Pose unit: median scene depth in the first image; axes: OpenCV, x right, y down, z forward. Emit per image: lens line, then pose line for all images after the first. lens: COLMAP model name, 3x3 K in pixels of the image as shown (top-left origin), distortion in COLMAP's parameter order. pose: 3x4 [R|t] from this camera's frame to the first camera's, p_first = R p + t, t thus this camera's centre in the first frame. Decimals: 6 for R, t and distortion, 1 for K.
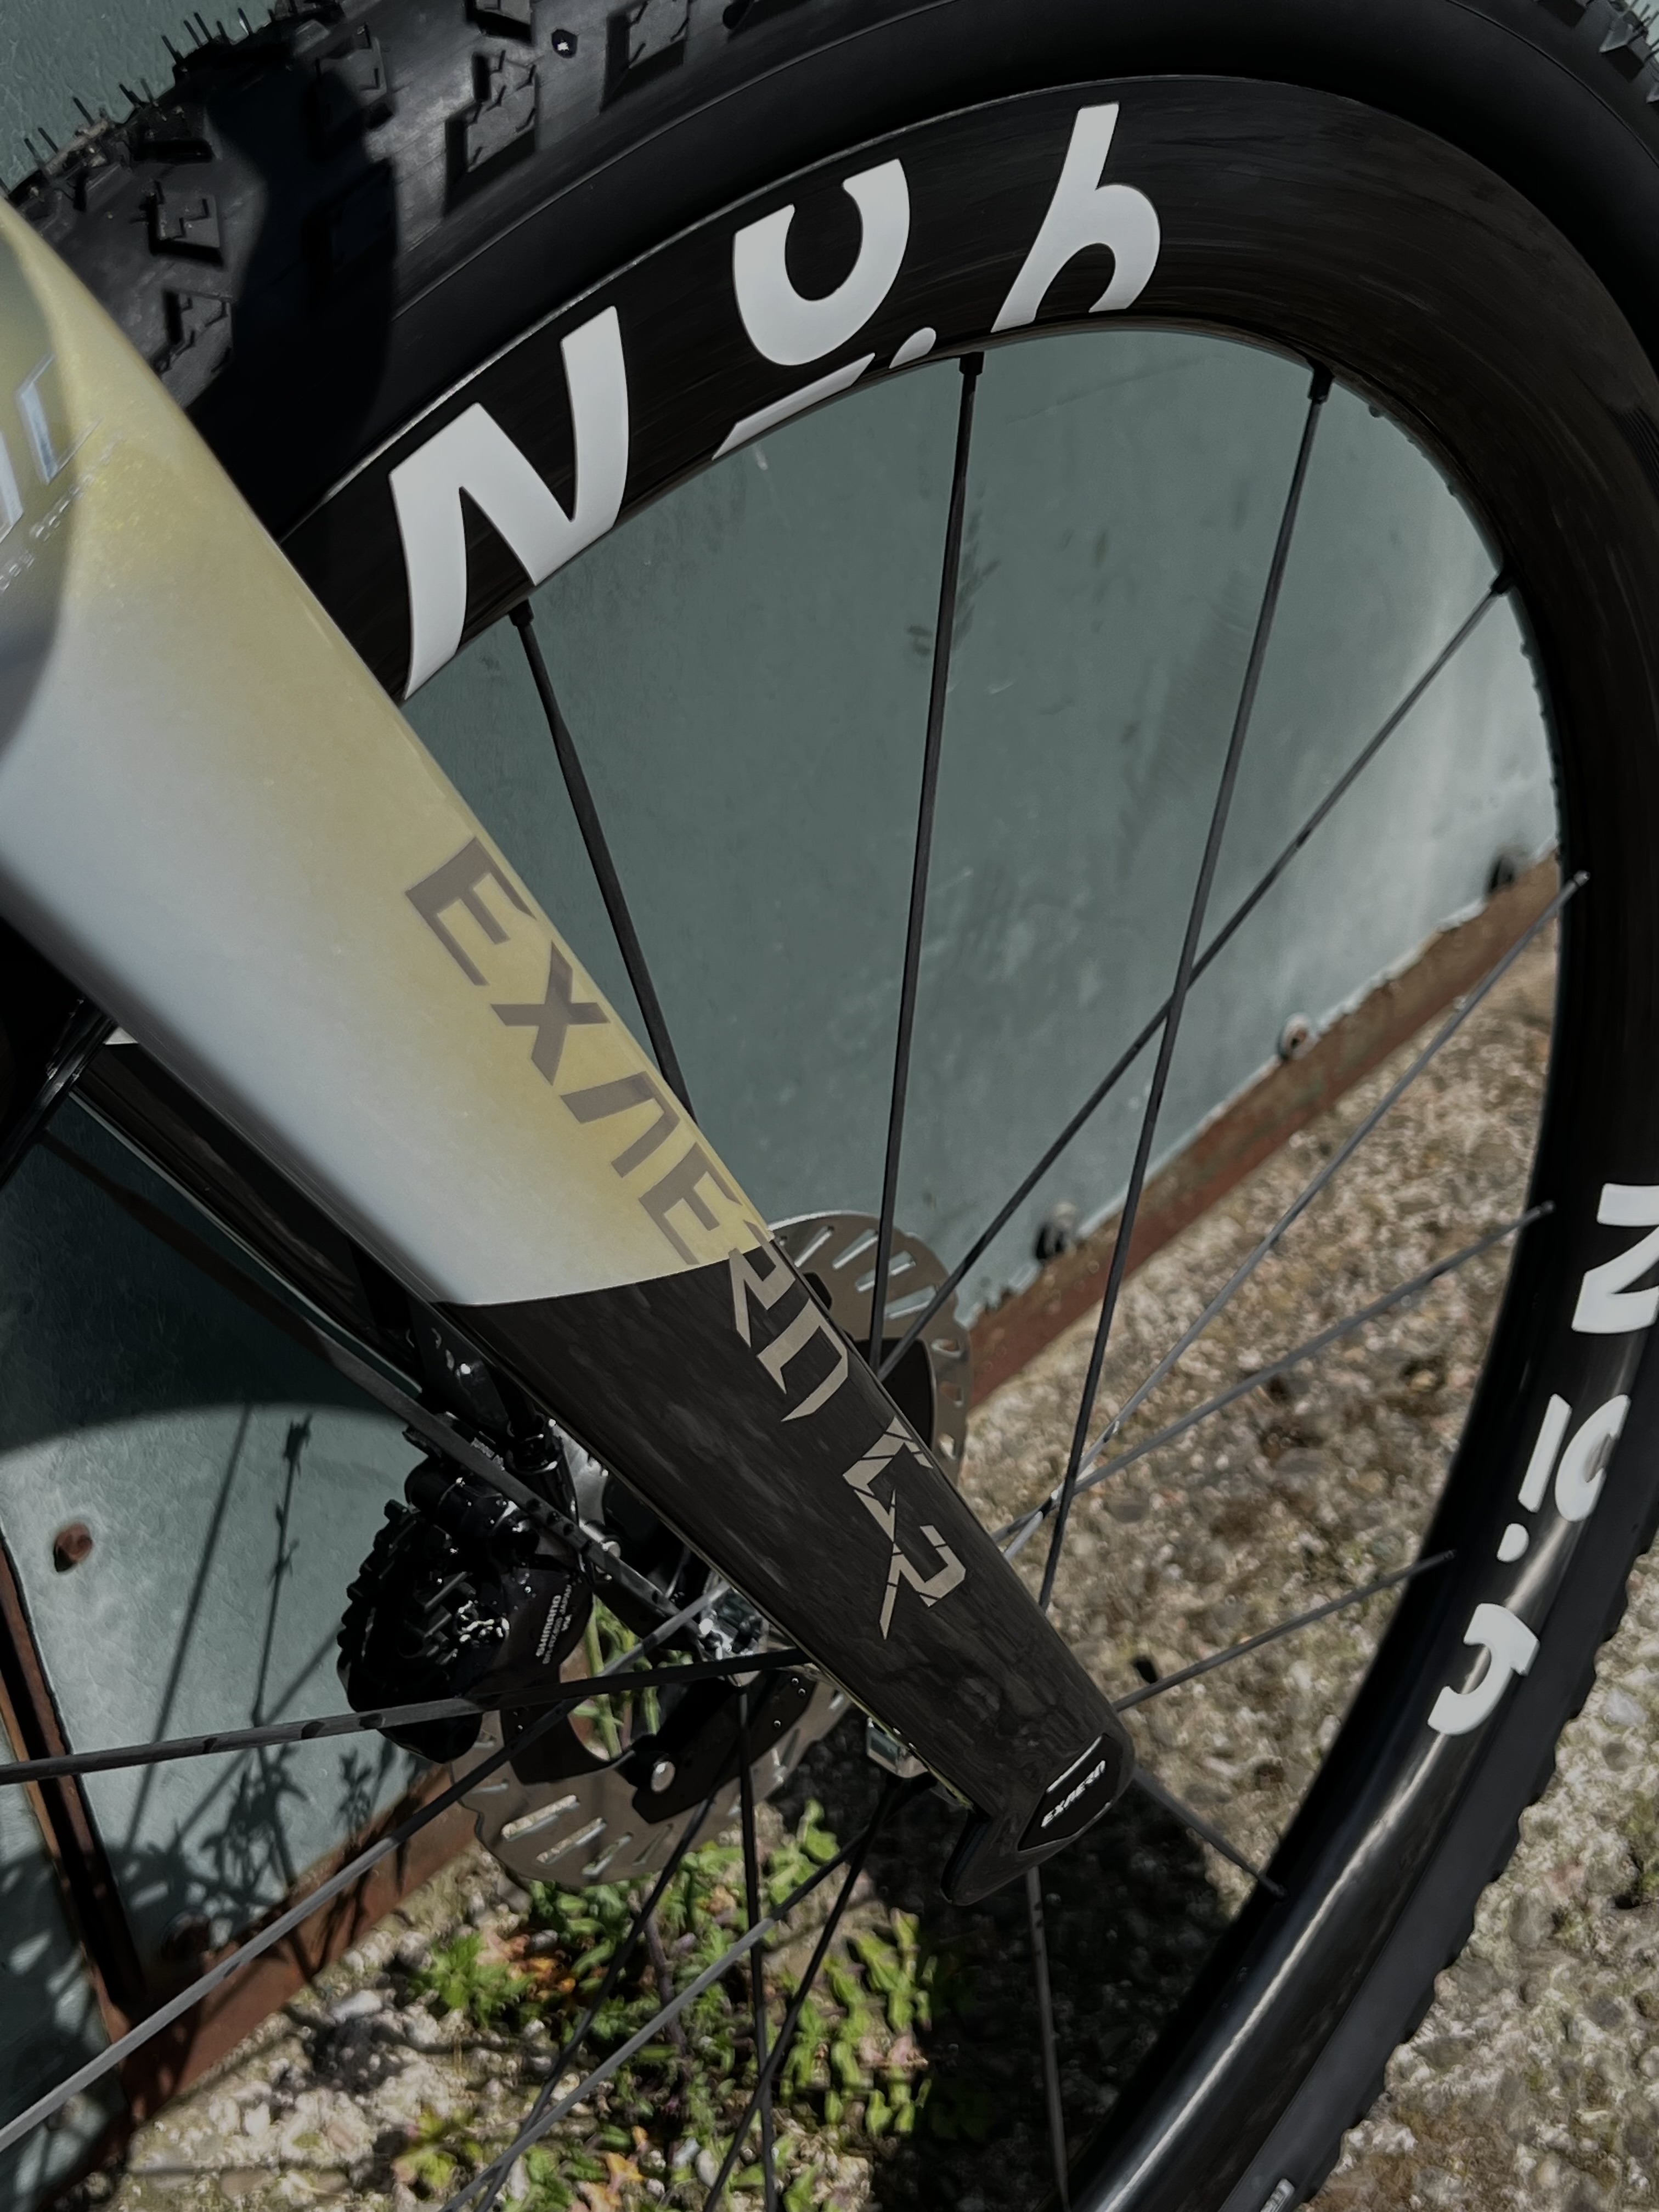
lens RADIAL K [[3059.9, 0, 824.6], [0, 3059.9, 1100.0], [0, 0, 1]] dist [0.115013, 0.000000]
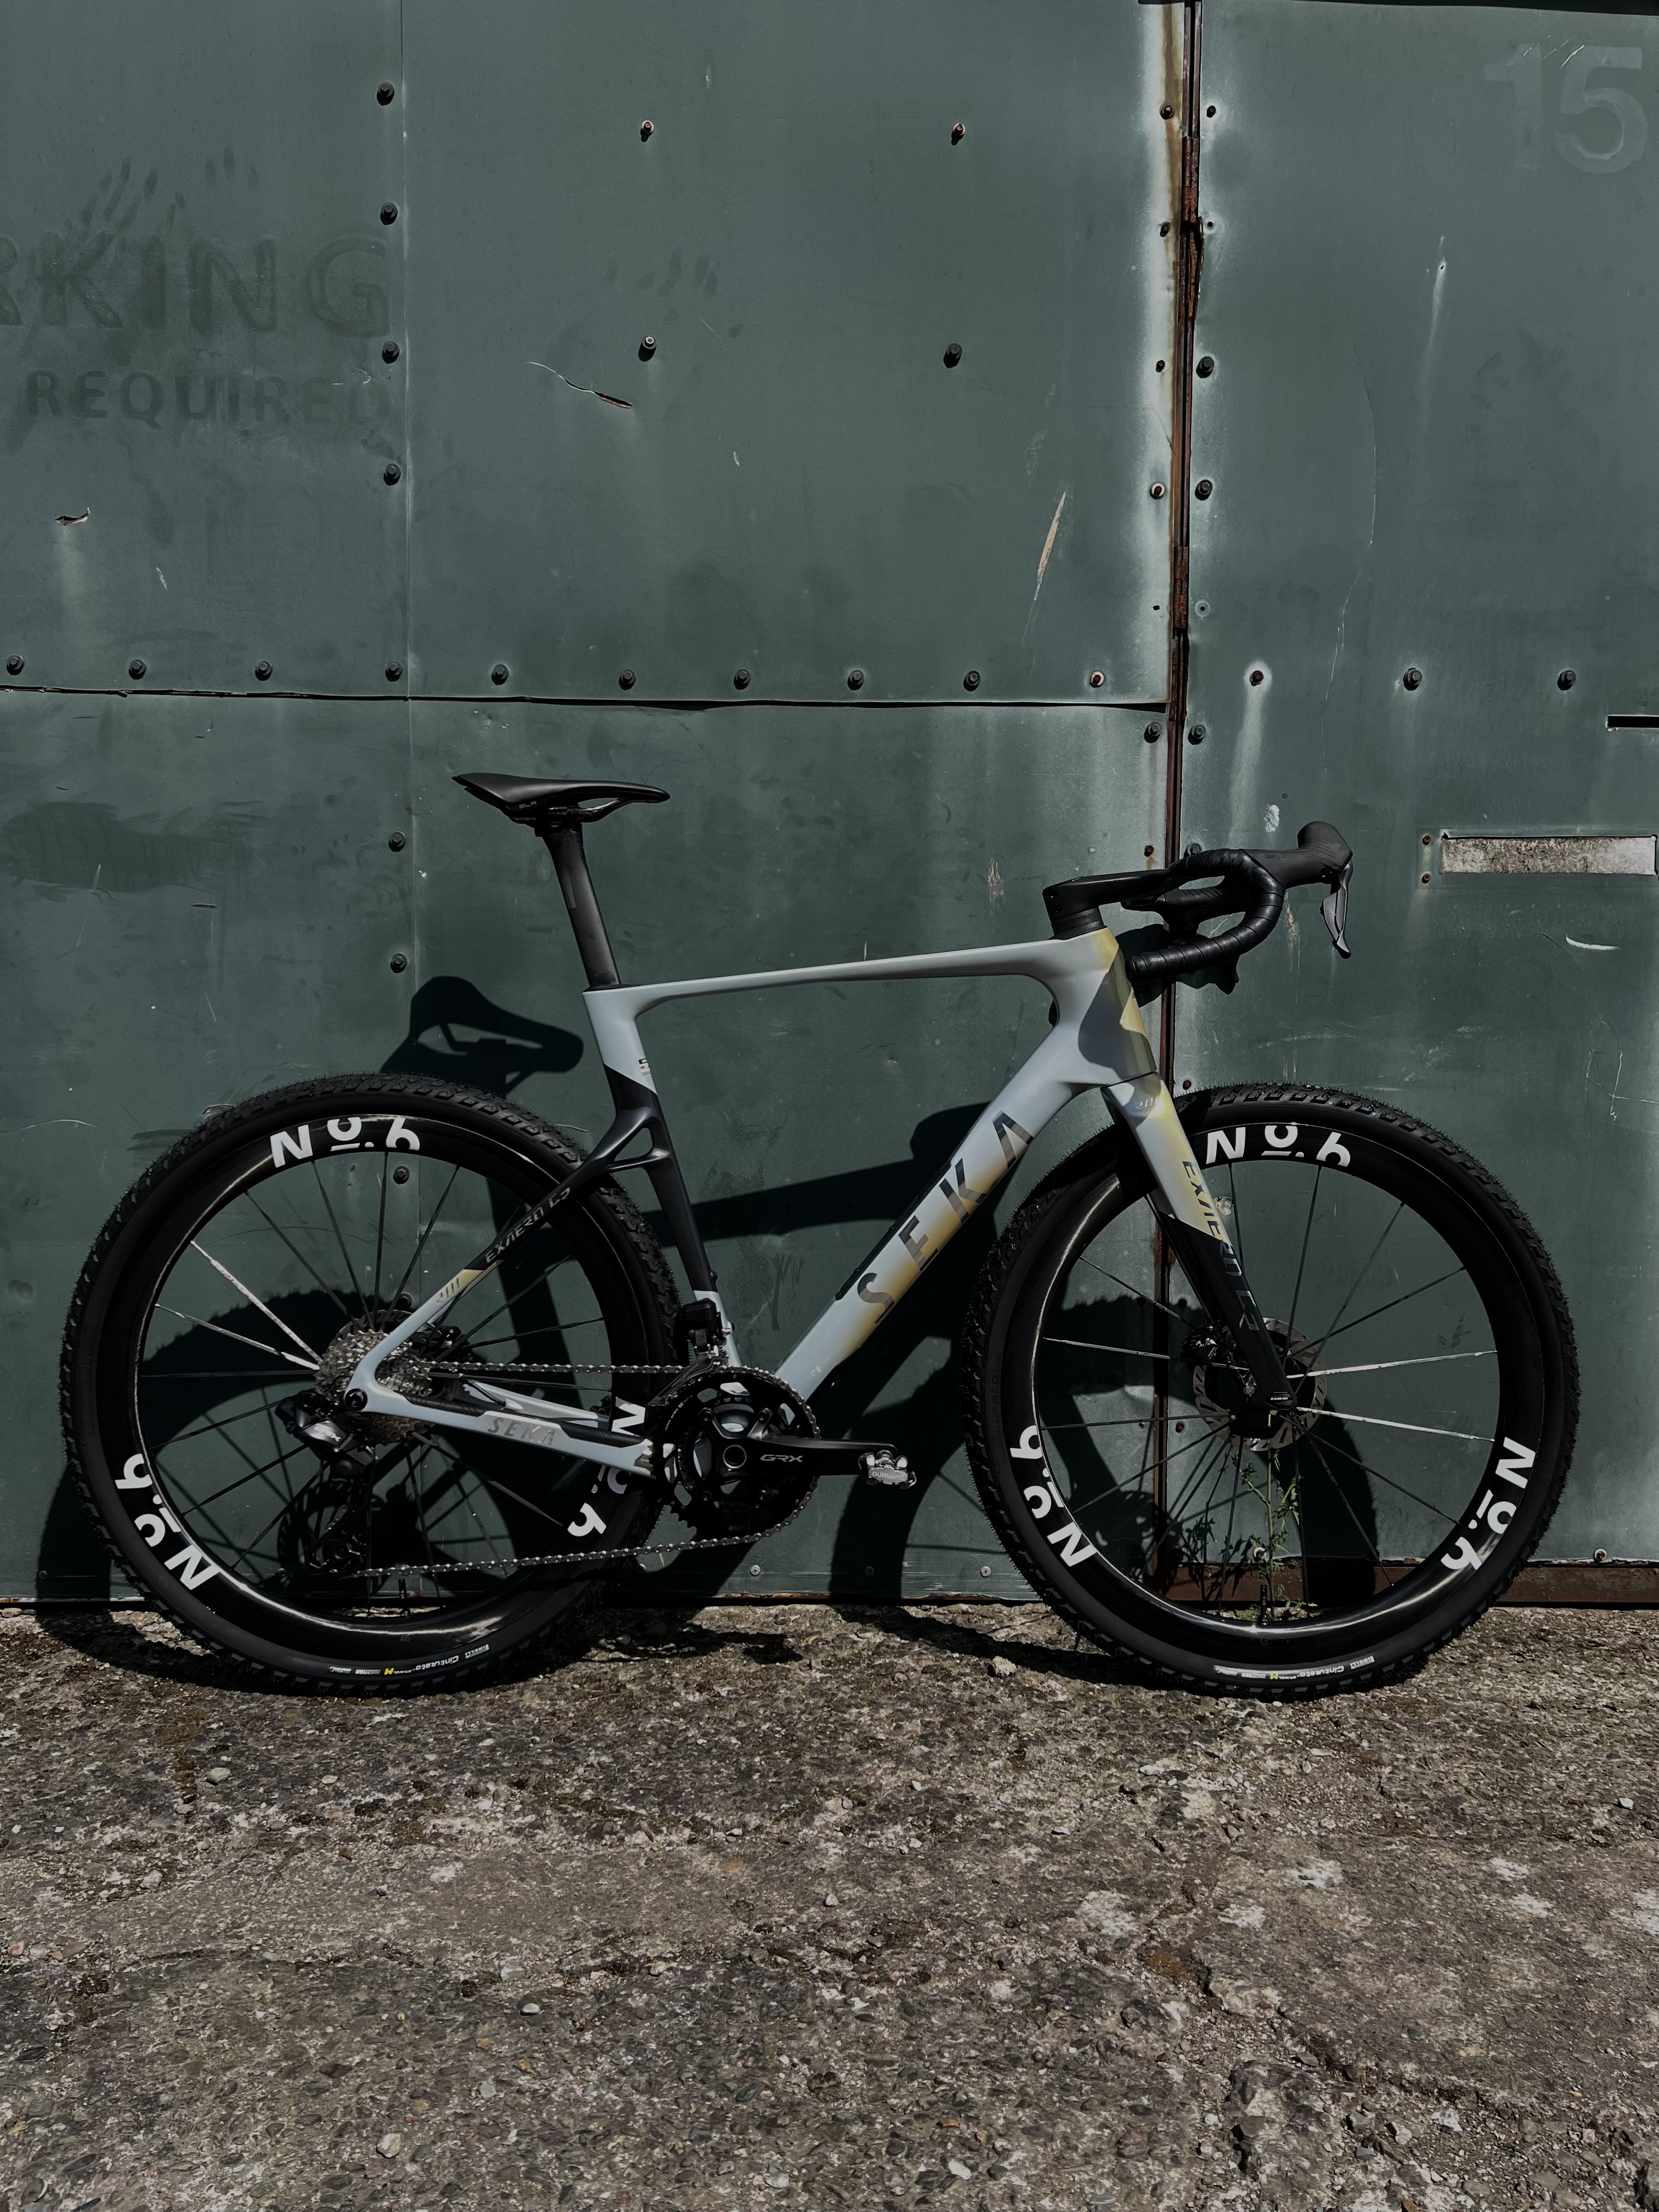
lens RADIAL K [[1701.5, 0, 864.7], [0, 1701.5, 1097.3], [0, 0, 1]] dist [0.077850, -0.037638]
pose [[0.705885, 0.105696, -0.700396, 2.101604], [-0.482354, 0.795835, -0.366035, 1.613648], [0.518711, 0.596217, 0.612751, -2.089231]]
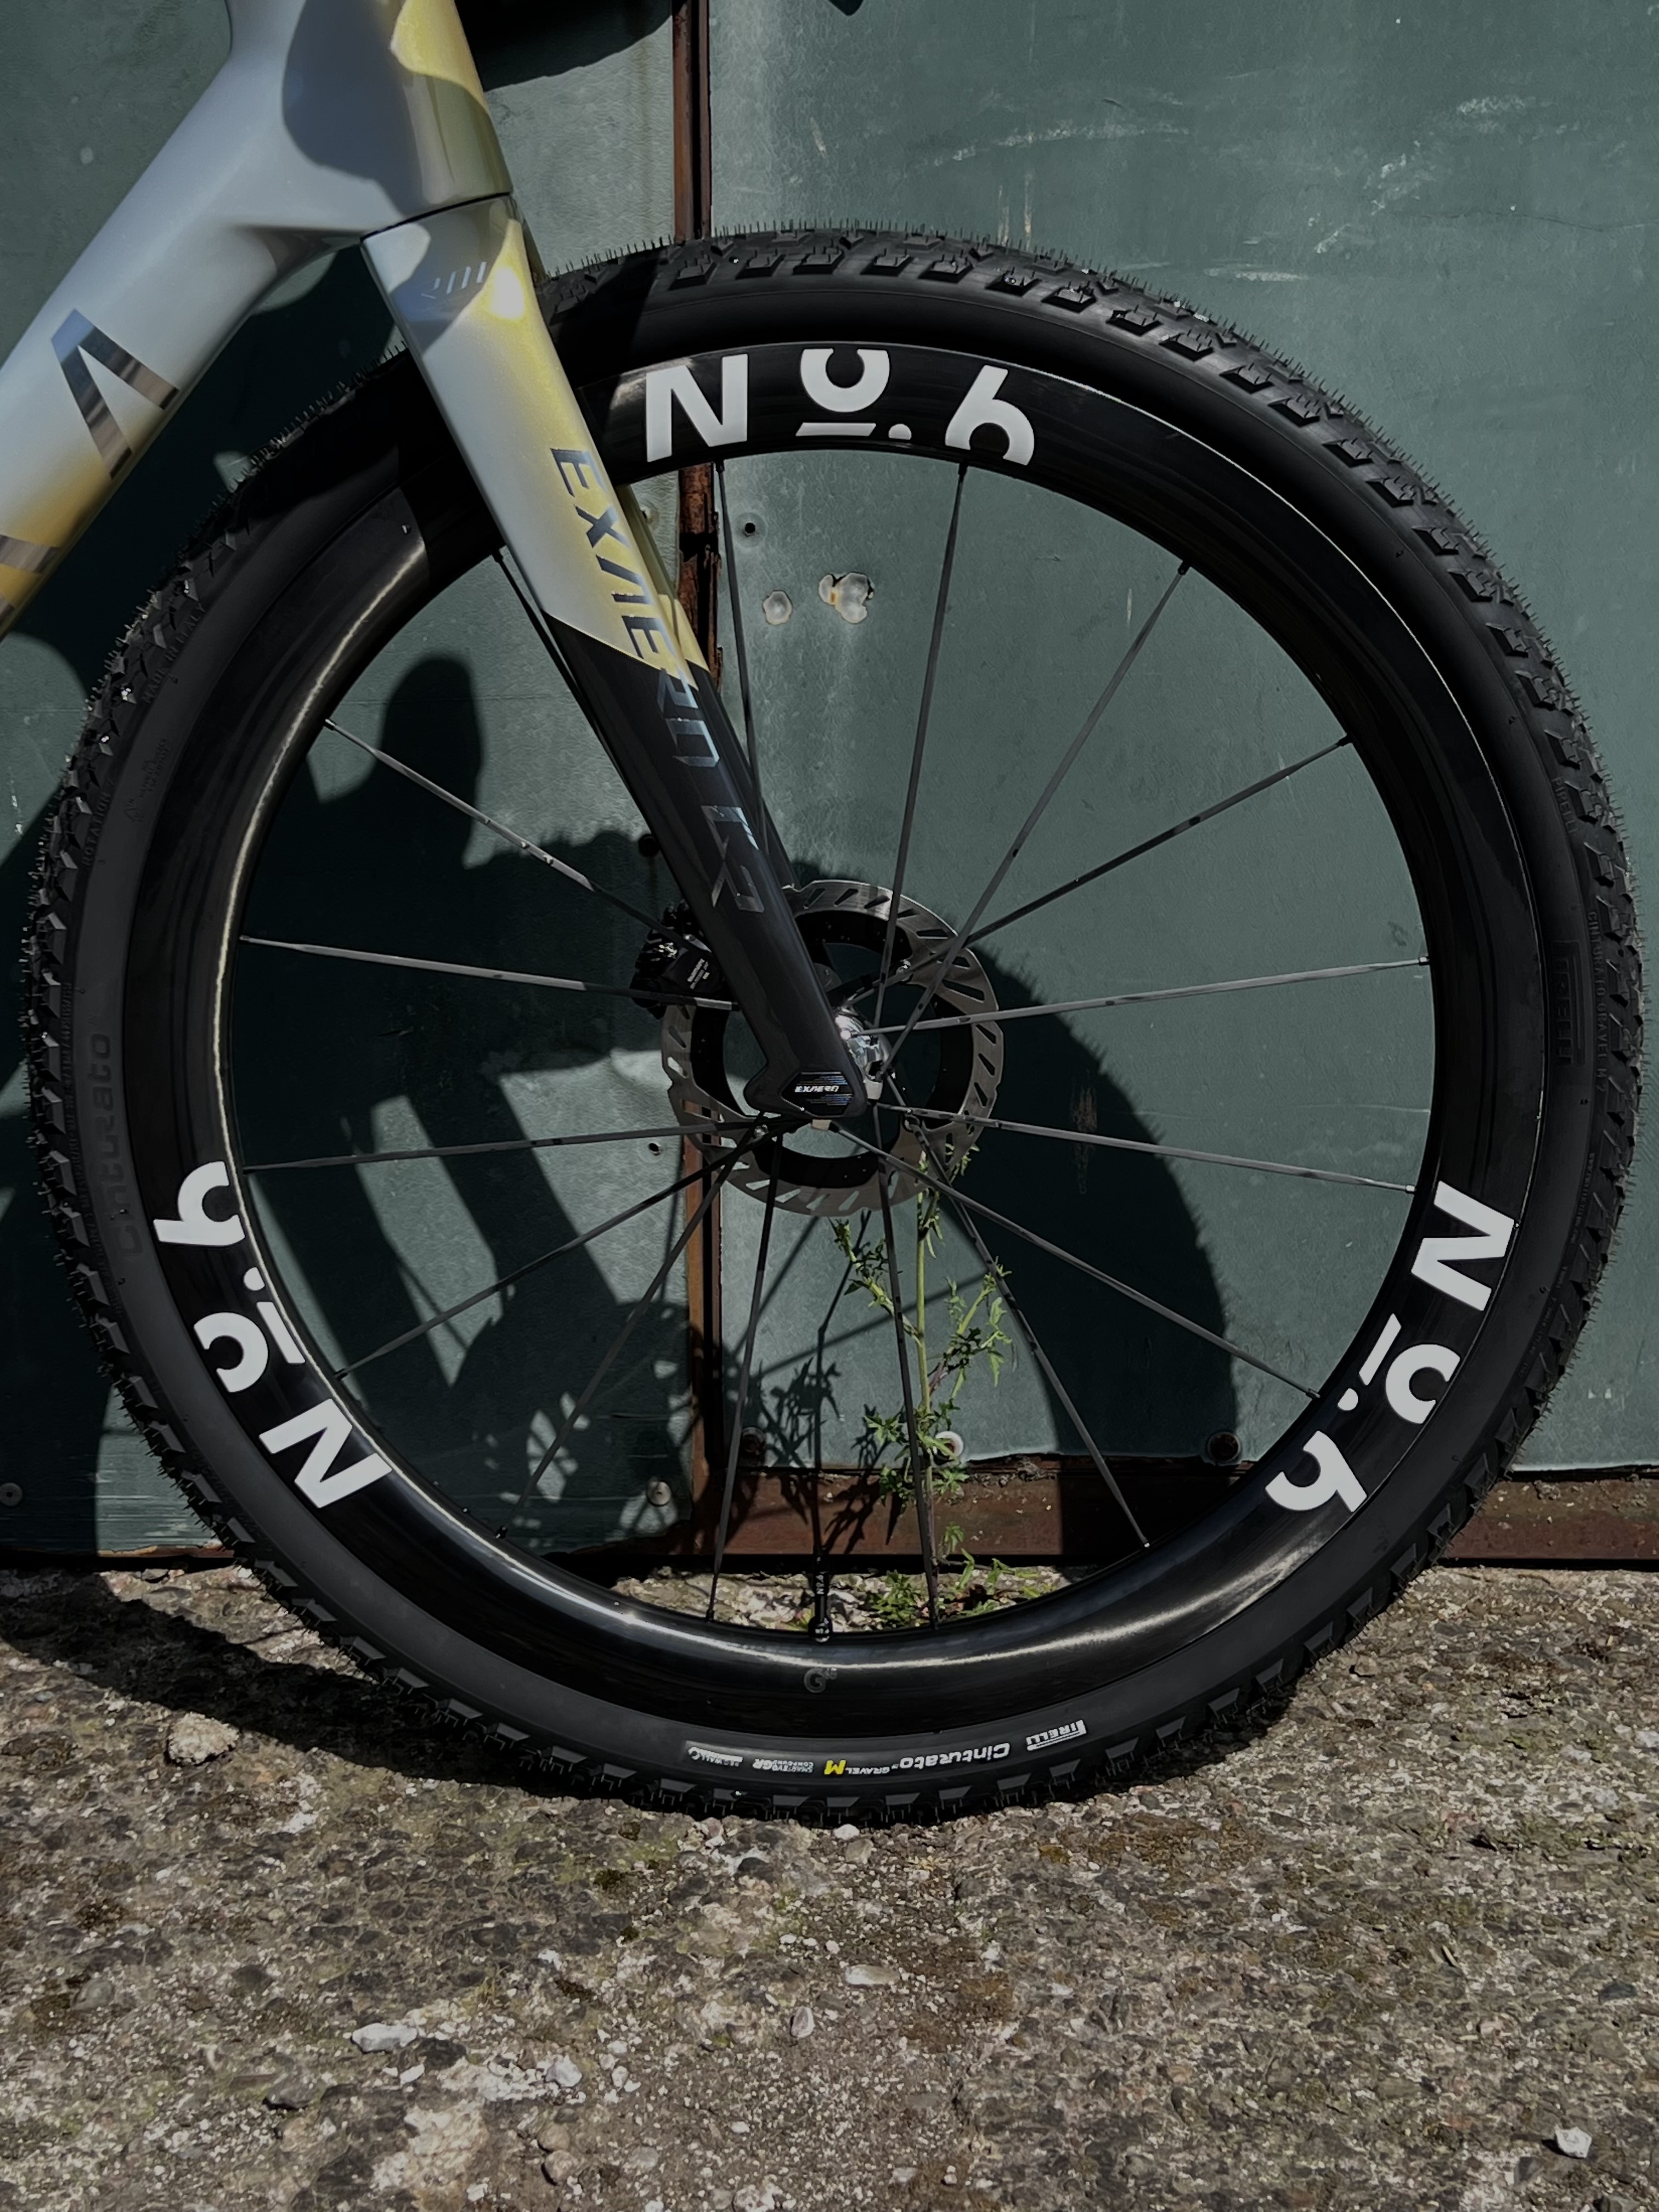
lens RADIAL K [[3059.9, 0, 829.7], [0, 3059.9, 1090.3], [0, 0, 1]] dist [0.115013, 0.000000]
pose [[0.671835, 0.234546, -0.702585, 1.967243], [-0.491592, 0.850712, -0.186081, 0.759225], [0.554053, 0.470401, 0.686839, -0.600251]]
